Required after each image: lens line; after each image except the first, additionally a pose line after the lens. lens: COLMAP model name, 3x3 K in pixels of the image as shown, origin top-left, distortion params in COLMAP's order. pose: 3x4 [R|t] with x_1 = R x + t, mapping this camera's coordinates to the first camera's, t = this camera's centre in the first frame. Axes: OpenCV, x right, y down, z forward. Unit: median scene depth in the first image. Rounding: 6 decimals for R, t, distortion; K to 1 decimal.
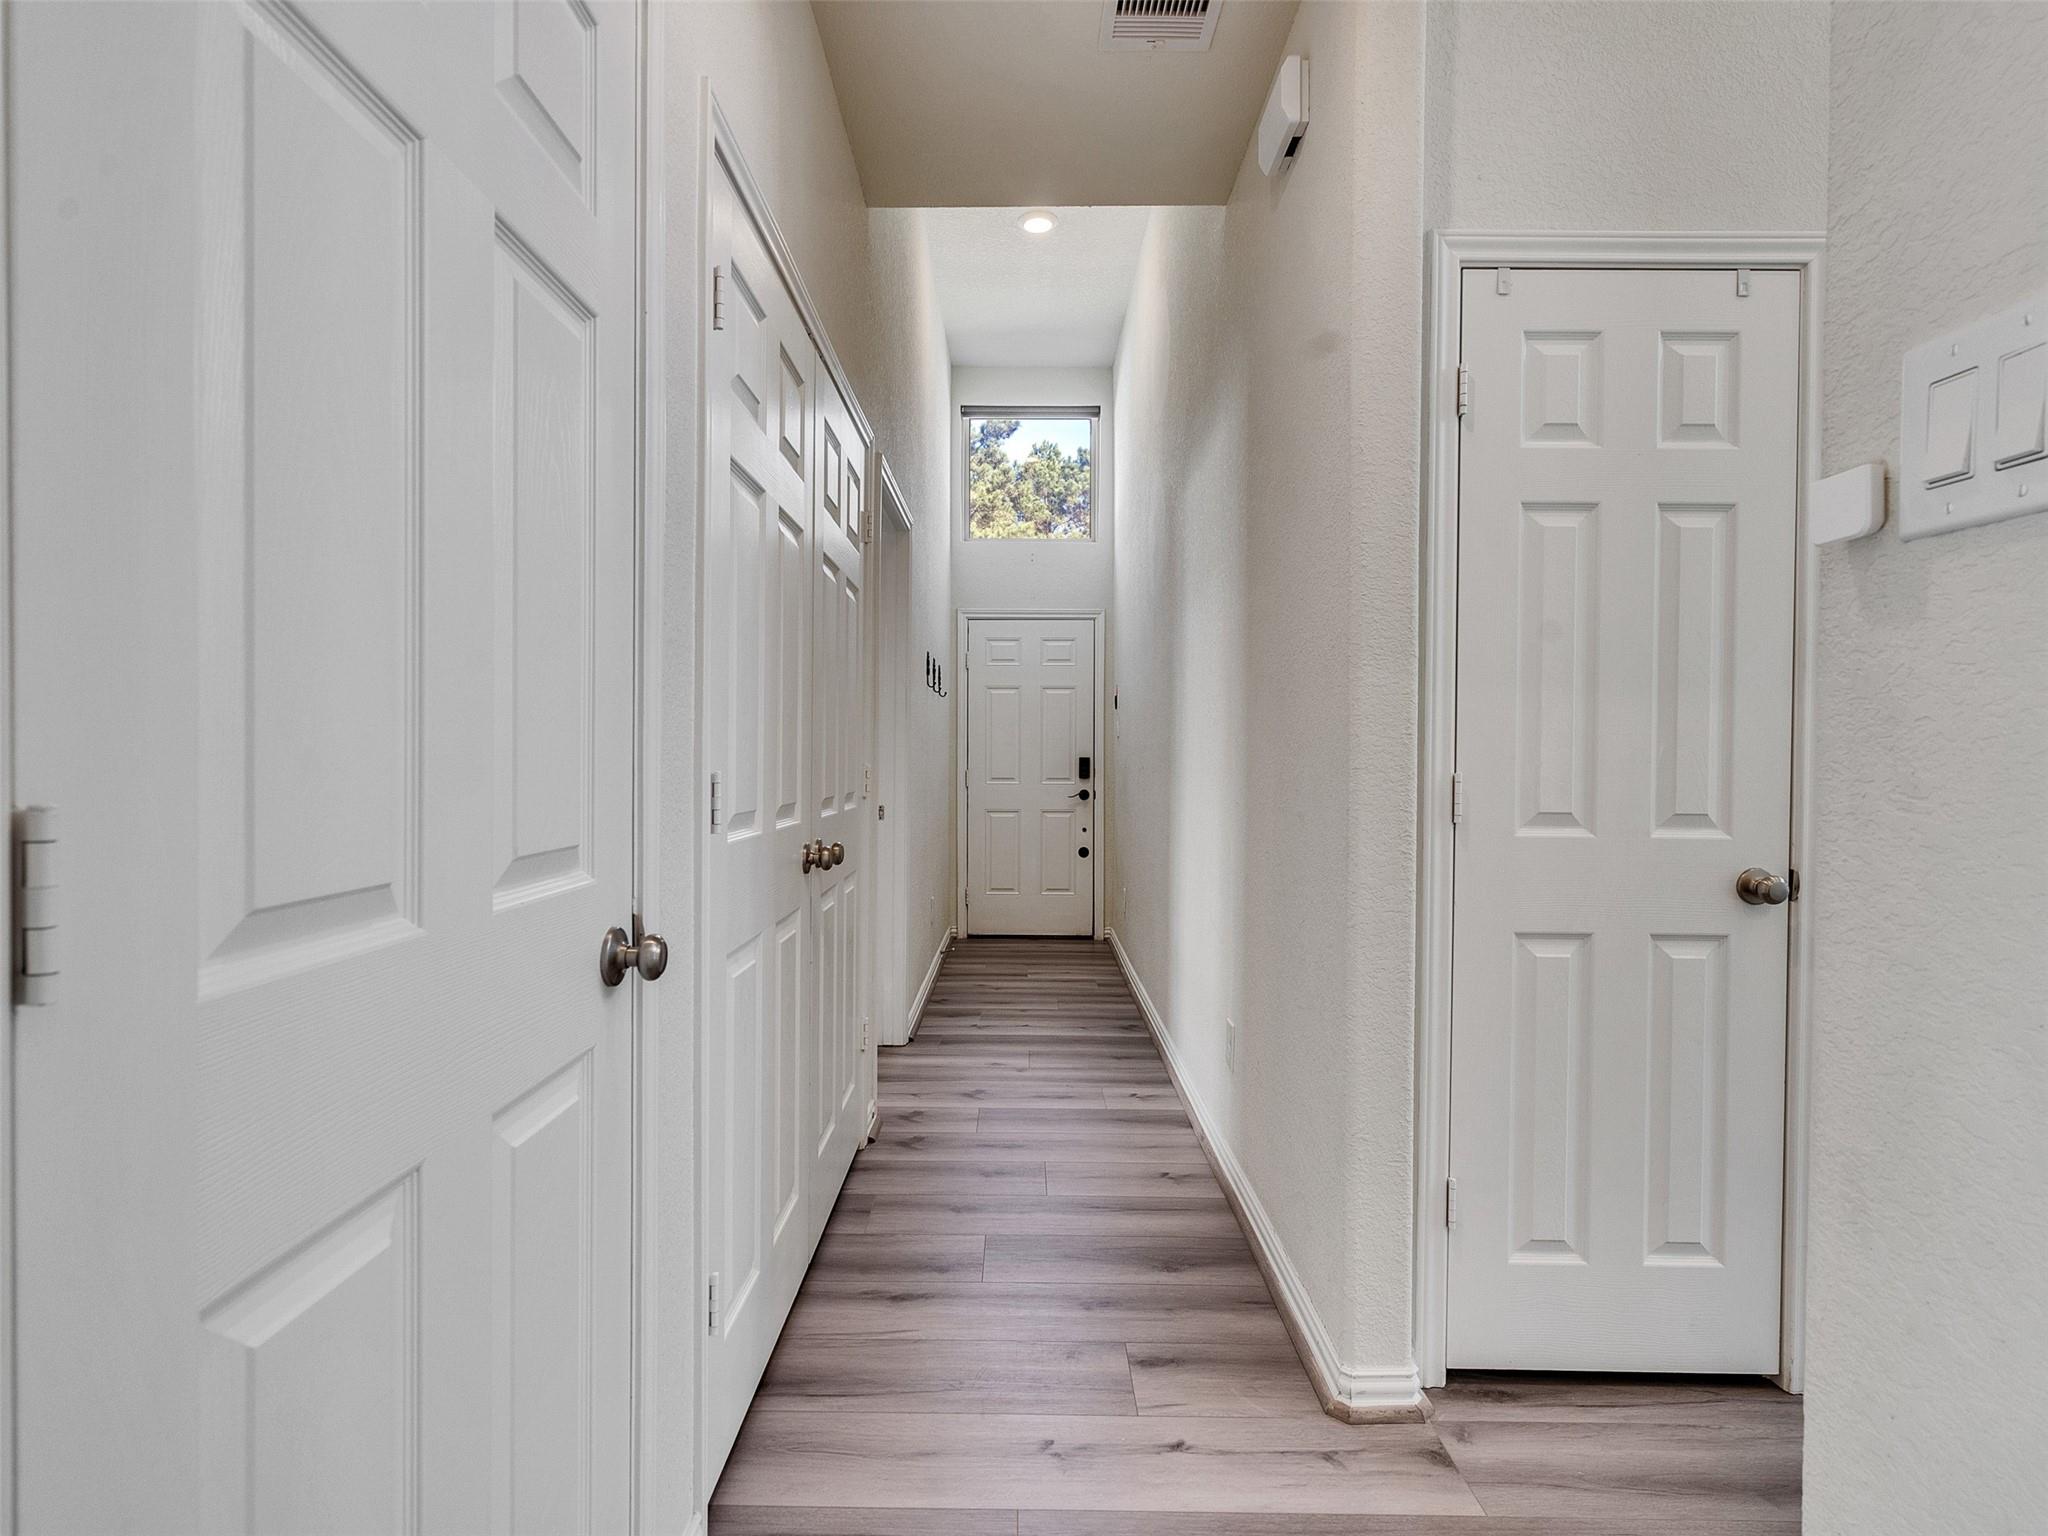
lens RADIAL K [[1042.8, 0, 1022.1], [0, 1042.8, 771.1], [0, 0, 1]] dist [-0.000907, 0.000928]
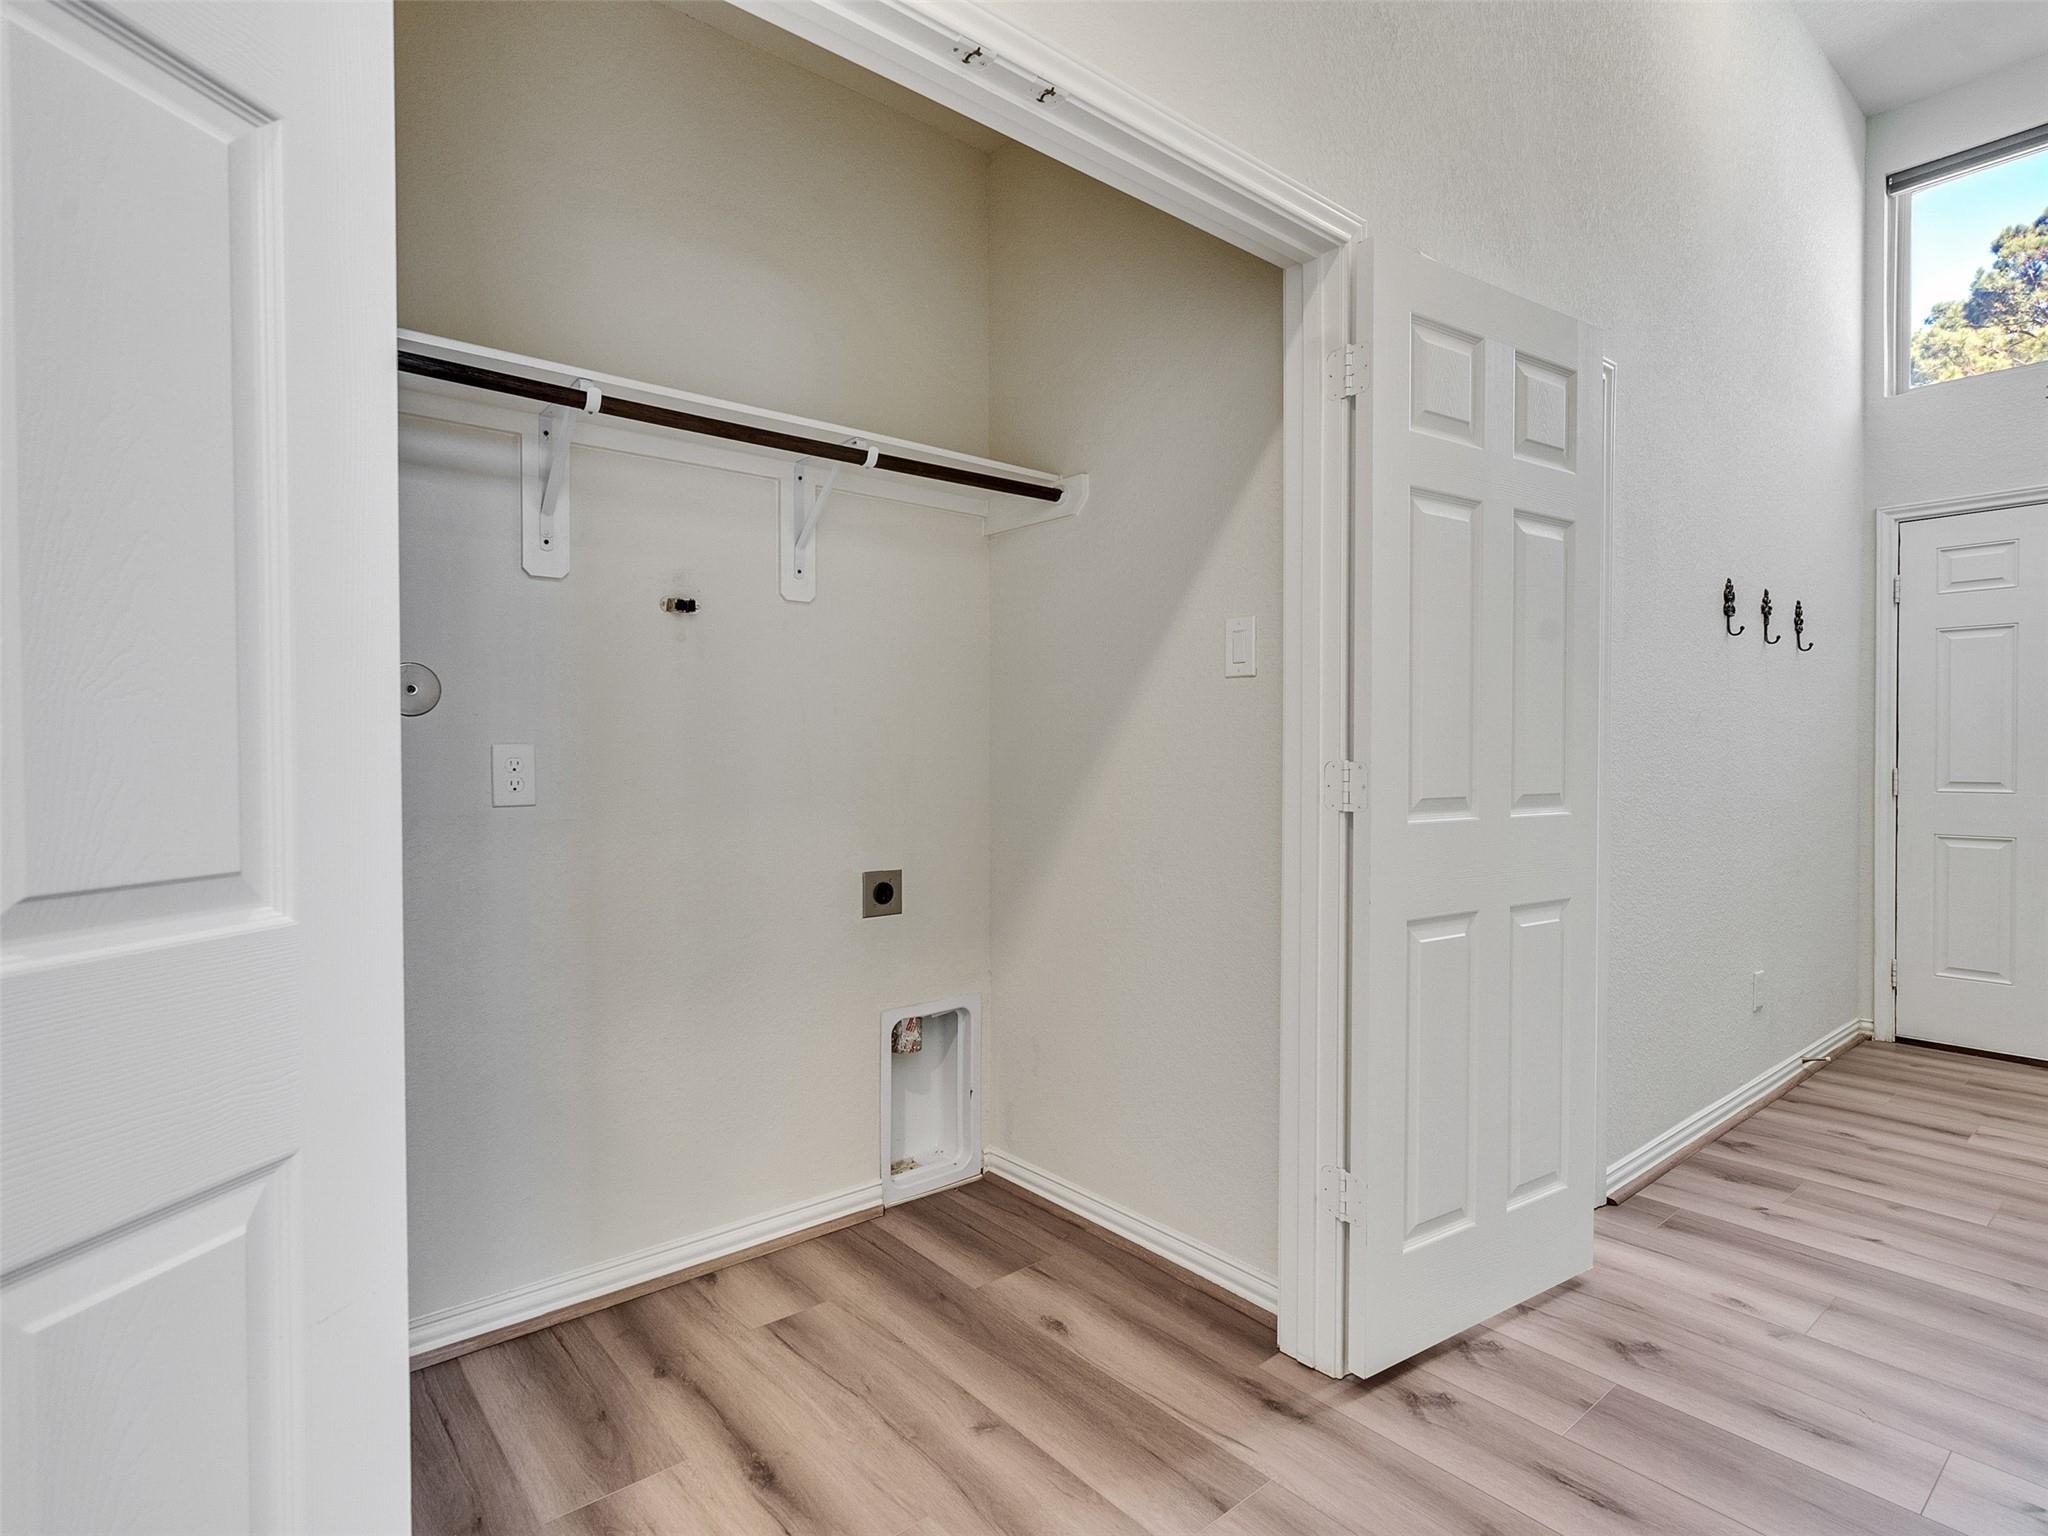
lens RADIAL K [[1042.8, 0, 1025.5], [0, 1042.8, 759.7], [0, 0, 1]] dist [-0.000907, 0.000928]
pose [[0.641231, -0.001670, -0.767346, 0.122192], [-0.010092, 0.999893, -0.010610, 0.007568], [0.767282, 0.014548, 0.641145, 0.291716]]
